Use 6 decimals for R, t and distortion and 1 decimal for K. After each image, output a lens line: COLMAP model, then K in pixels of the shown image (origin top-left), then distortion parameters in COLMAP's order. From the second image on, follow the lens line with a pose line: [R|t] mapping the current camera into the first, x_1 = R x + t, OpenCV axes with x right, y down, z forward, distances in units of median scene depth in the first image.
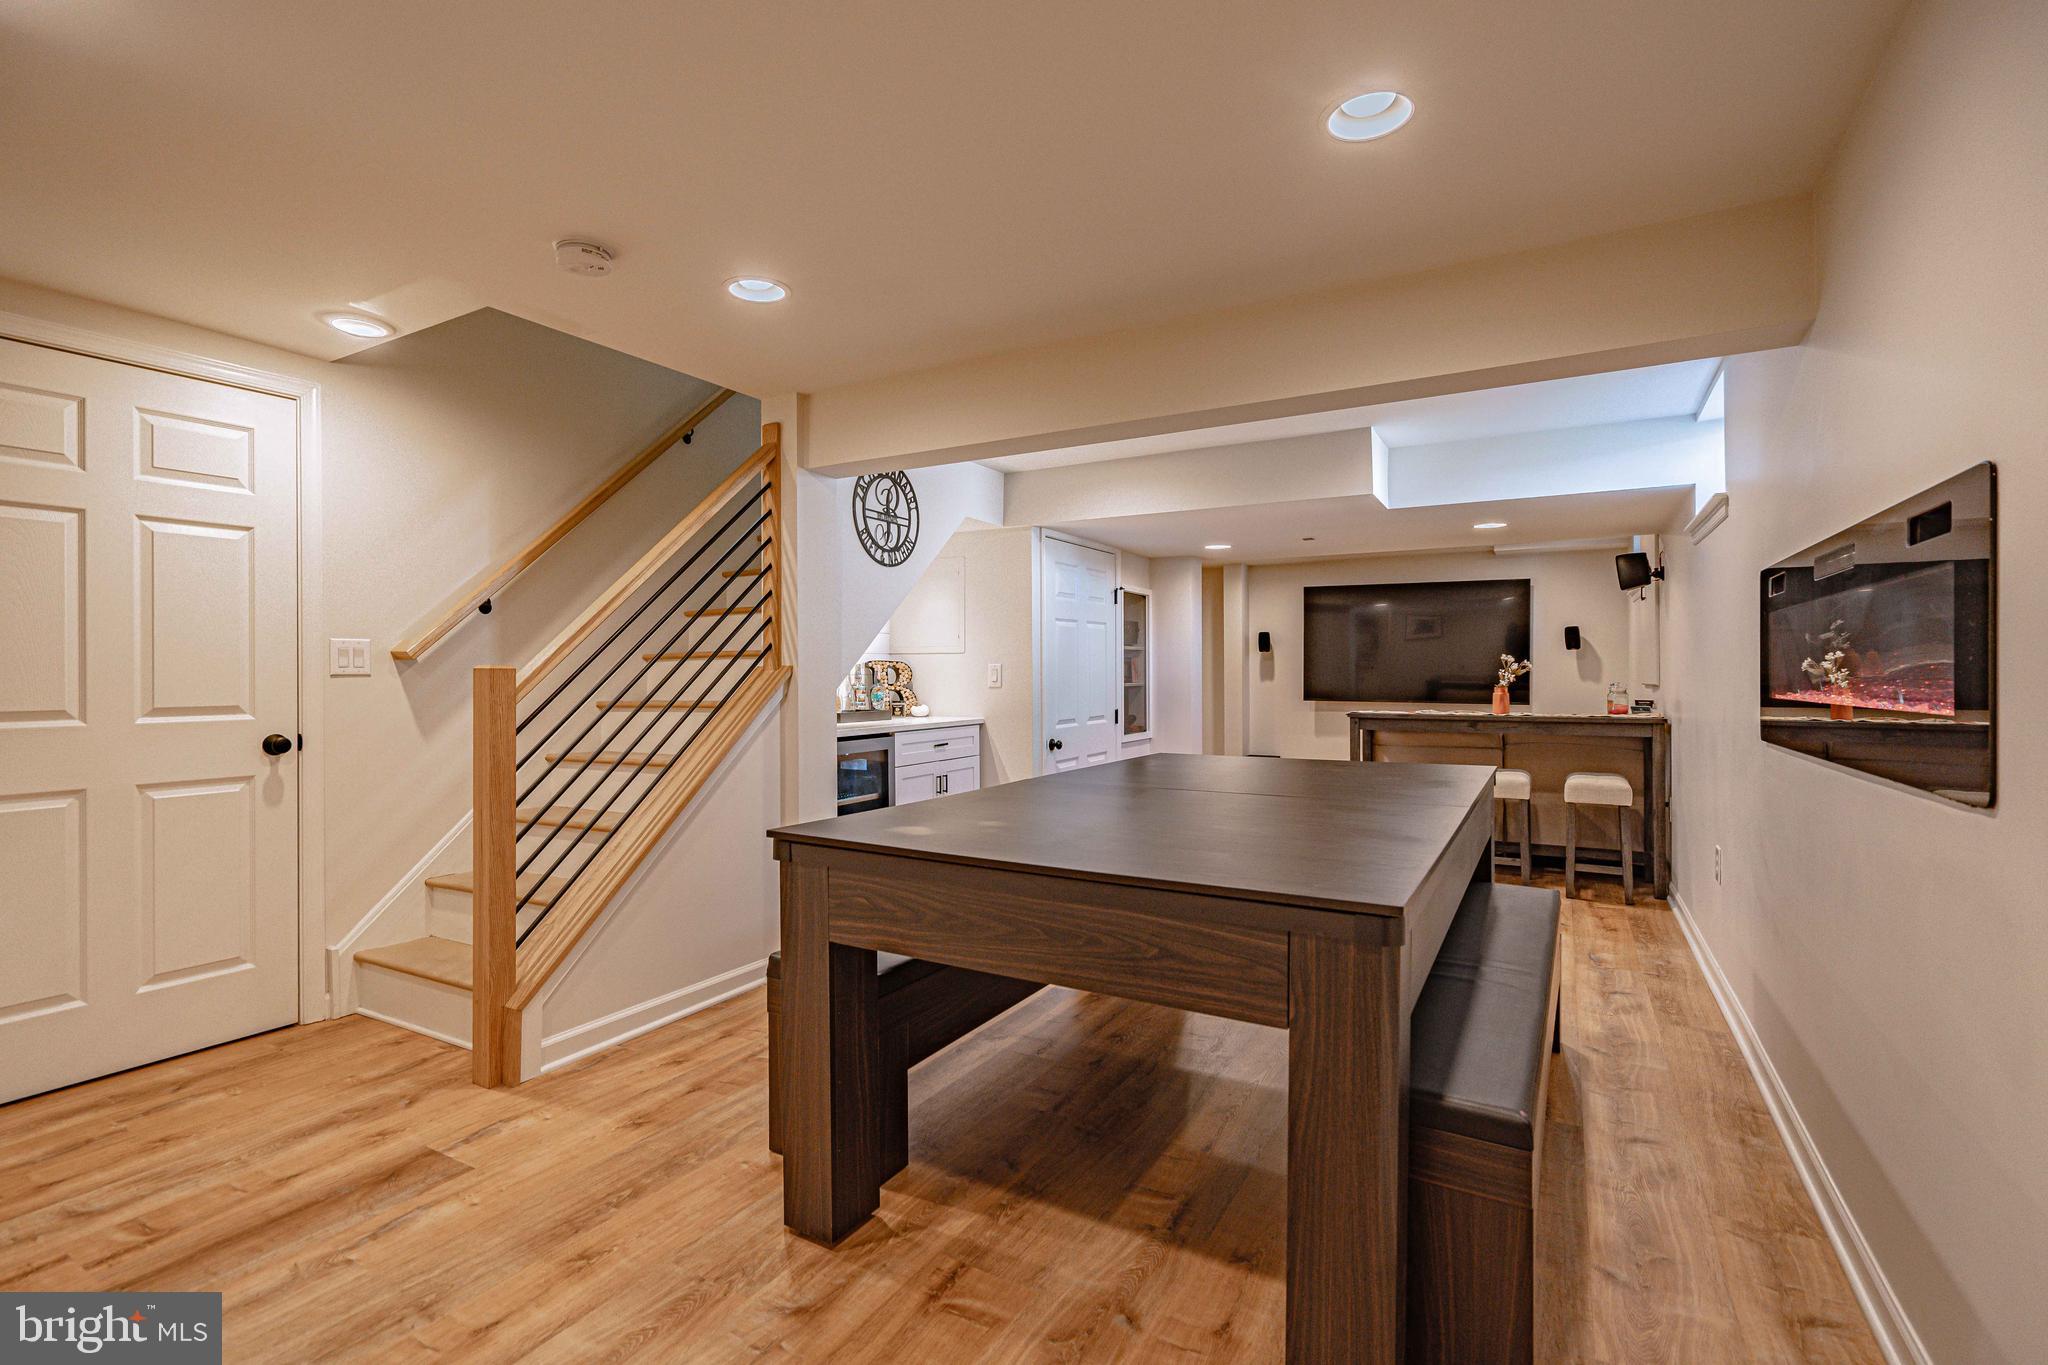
lens RADIAL K [[947.7, 0, 1014.7], [0, 947.7, 669.2], [0, 0, 1]] dist [-0.004871, 0.002628]
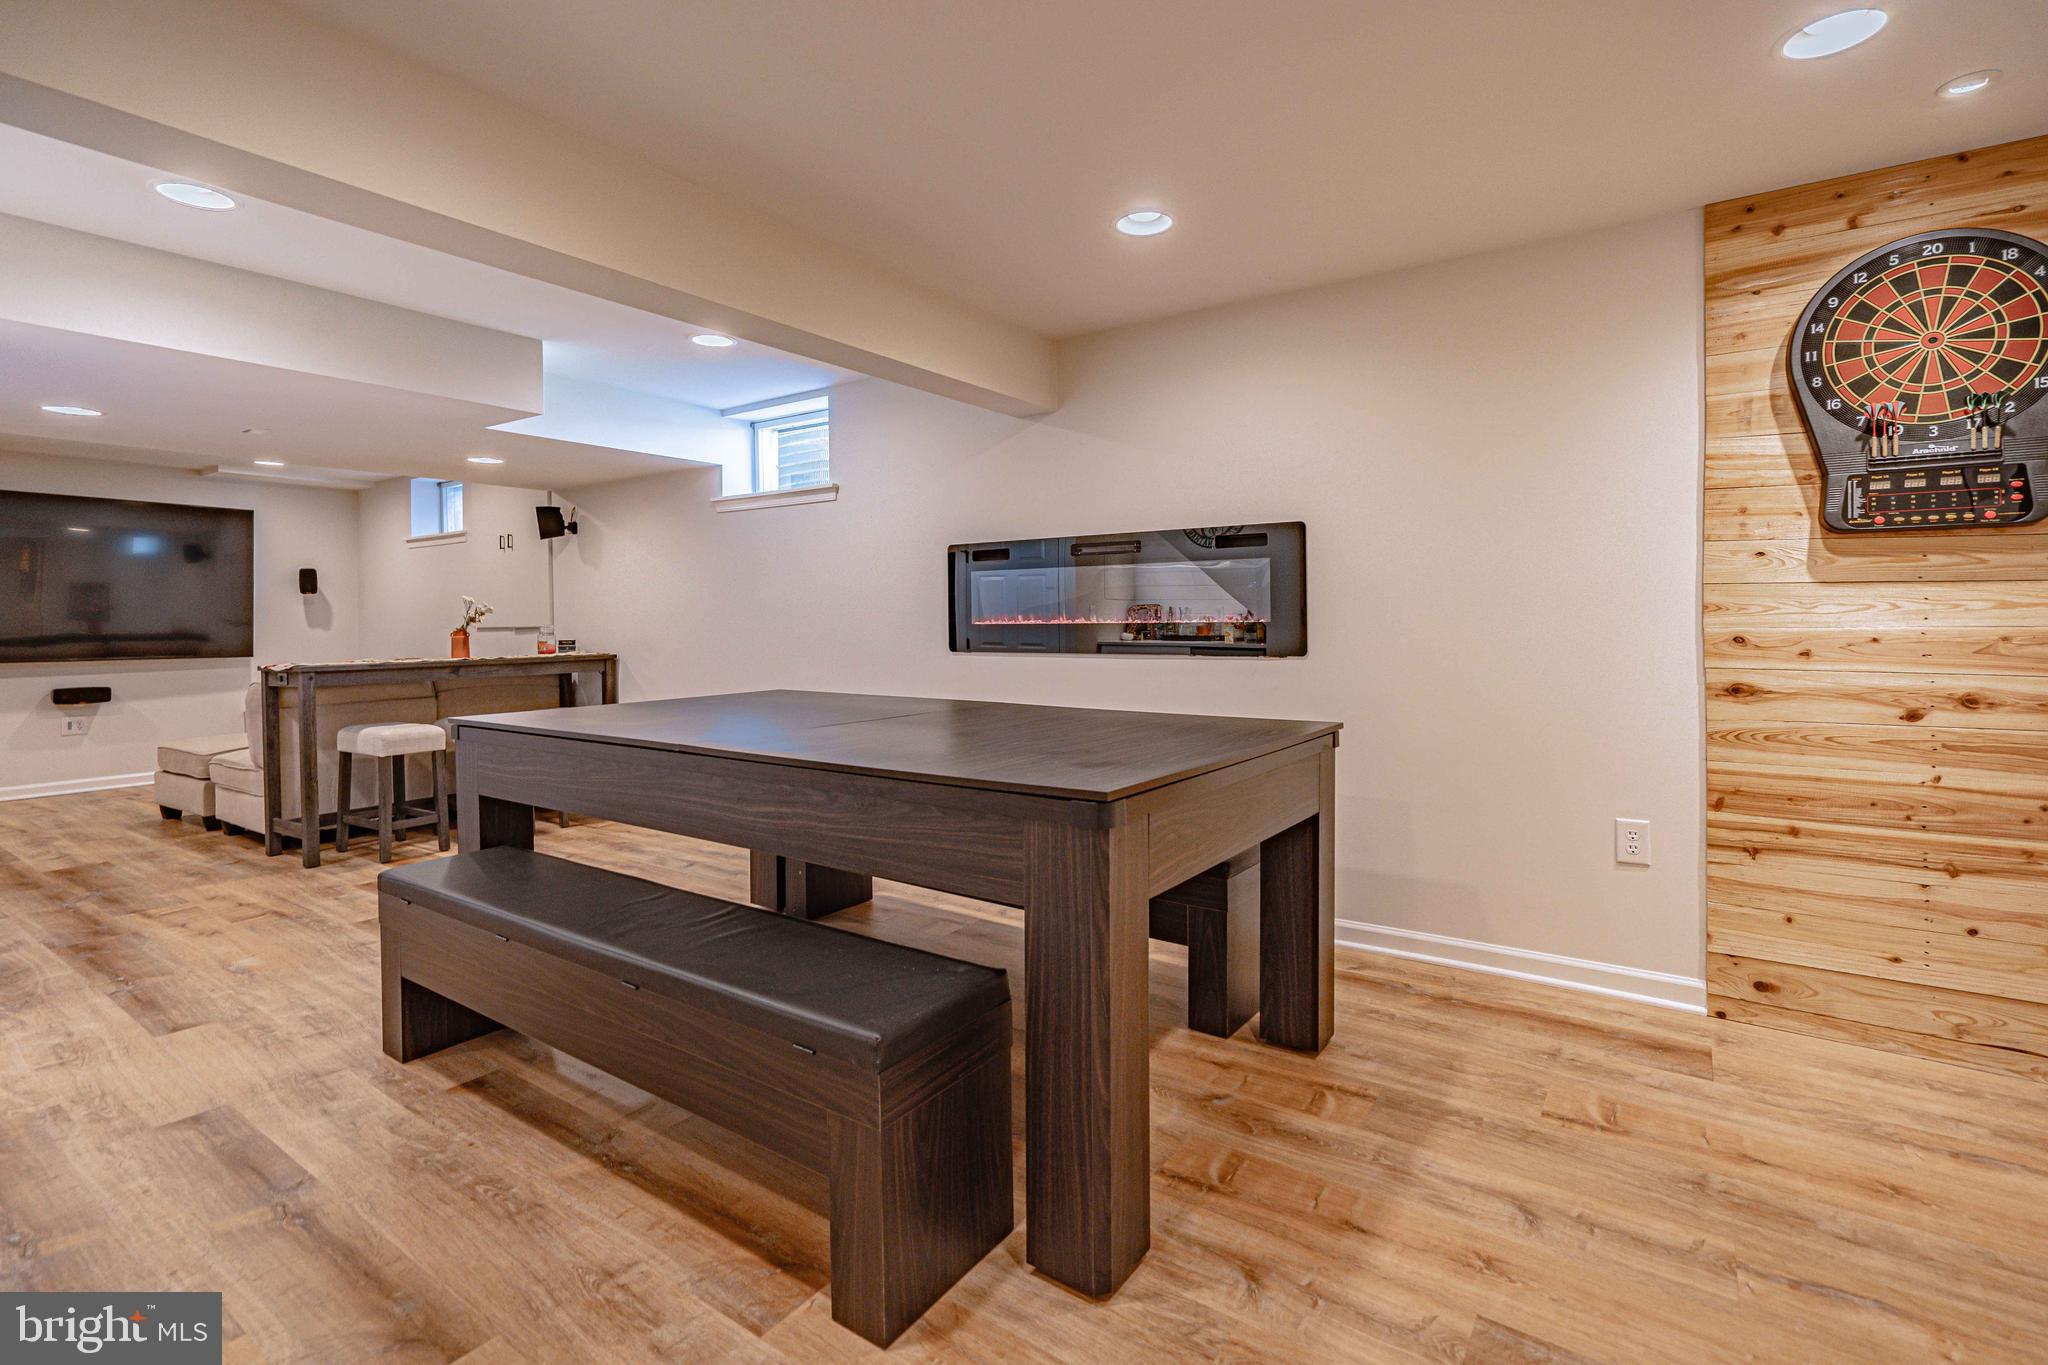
lens RADIAL K [[947.7, 0, 1035.6], [0, 947.7, 636.4], [0, 0, 1]] dist [-0.004871, 0.002628]
pose [[0.076978, -0.014678, 0.996925, -0.485700], [0.002918, 0.999891, 0.014497, 0.016468], [-0.997028, 0.001793, 0.077013, 0.455054]]
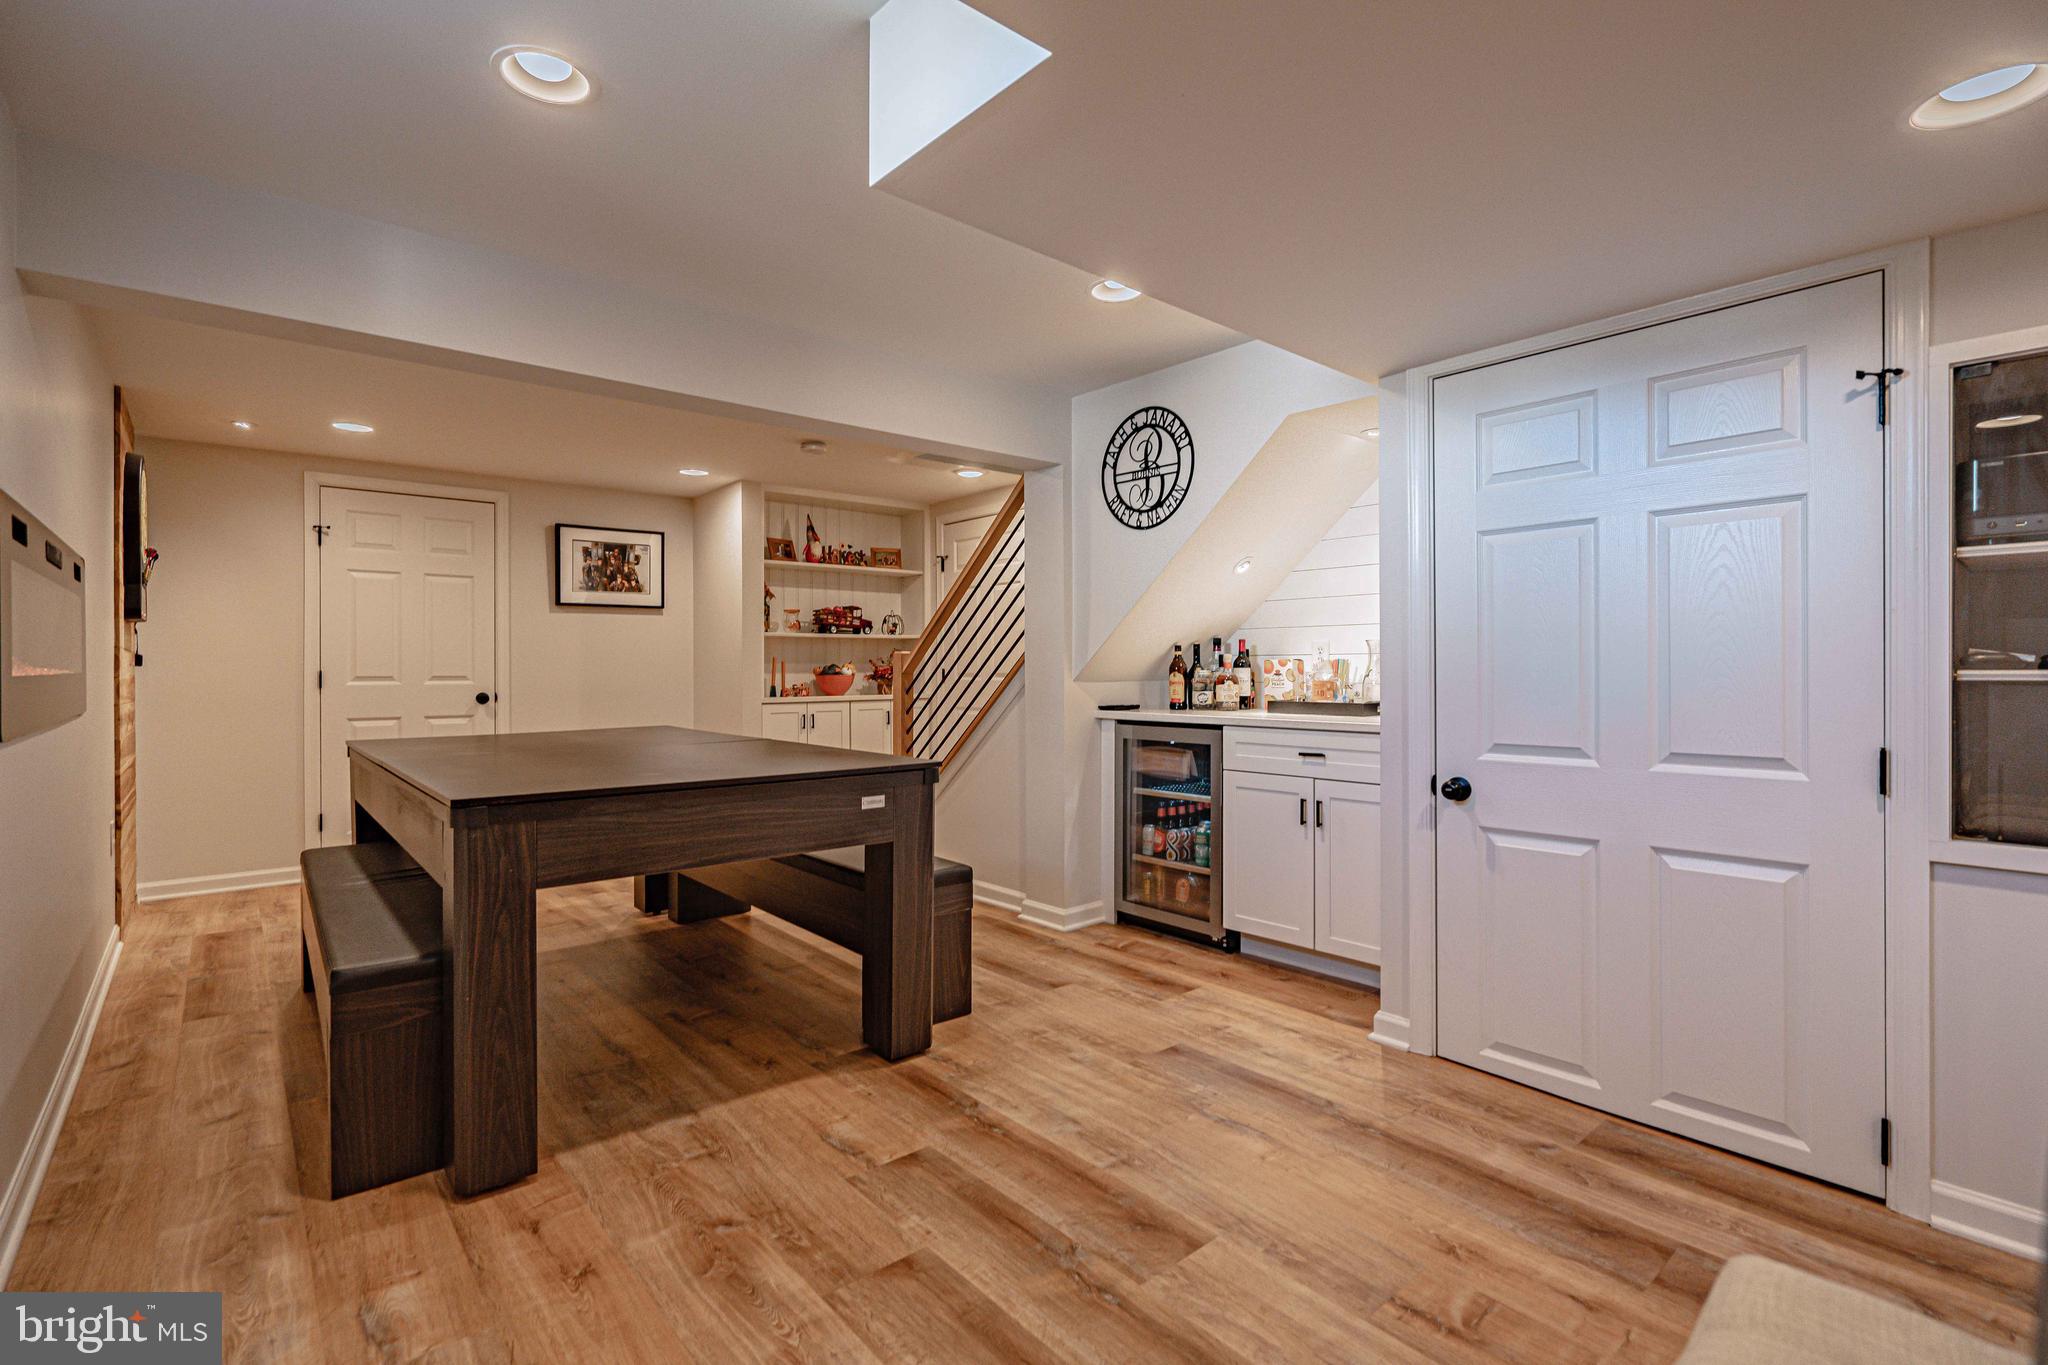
lens RADIAL K [[947.7, 0, 1009.8], [0, 947.7, 672.7], [0, 0, 1]] dist [-0.004871, 0.002628]
pose [[-0.346691, 0.009090, -0.937936, 0.726859], [0.008306, 0.999944, 0.006621, 0.016703], [0.937943, -0.005496, -0.346746, 1.182038]]
